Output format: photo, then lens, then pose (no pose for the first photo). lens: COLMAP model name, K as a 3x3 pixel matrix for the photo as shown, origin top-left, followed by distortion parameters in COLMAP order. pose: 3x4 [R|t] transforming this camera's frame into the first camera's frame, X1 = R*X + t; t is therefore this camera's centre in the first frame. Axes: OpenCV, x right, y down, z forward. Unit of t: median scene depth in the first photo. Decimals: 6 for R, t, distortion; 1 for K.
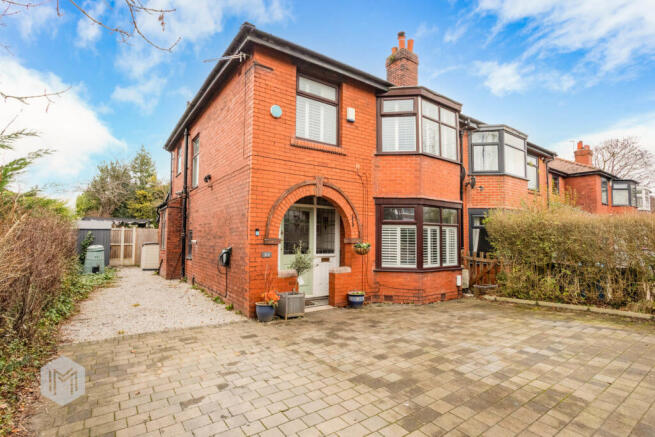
lens RADIAL K [[326.8, 0, 327.5], [0, 326.8, 218.5], [0, 0, 1]] dist [-0.002183, 0.000165]
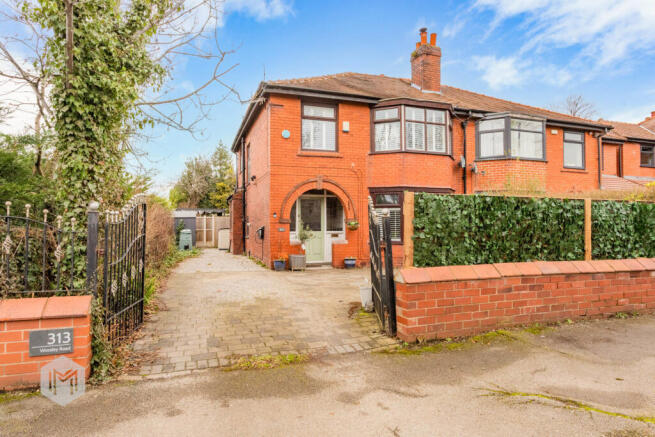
lens RADIAL K [[408.4, 0, 327.5], [0, 408.4, 218.5], [0, 0, 1]] dist [0.002712, -0.000173]
pose [[0.959589, -0.019325, -0.280741, 0.428938], [0.029398, 0.999065, 0.031712, 0.002602], [0.279865, -0.038684, 0.959260, -0.596213]]
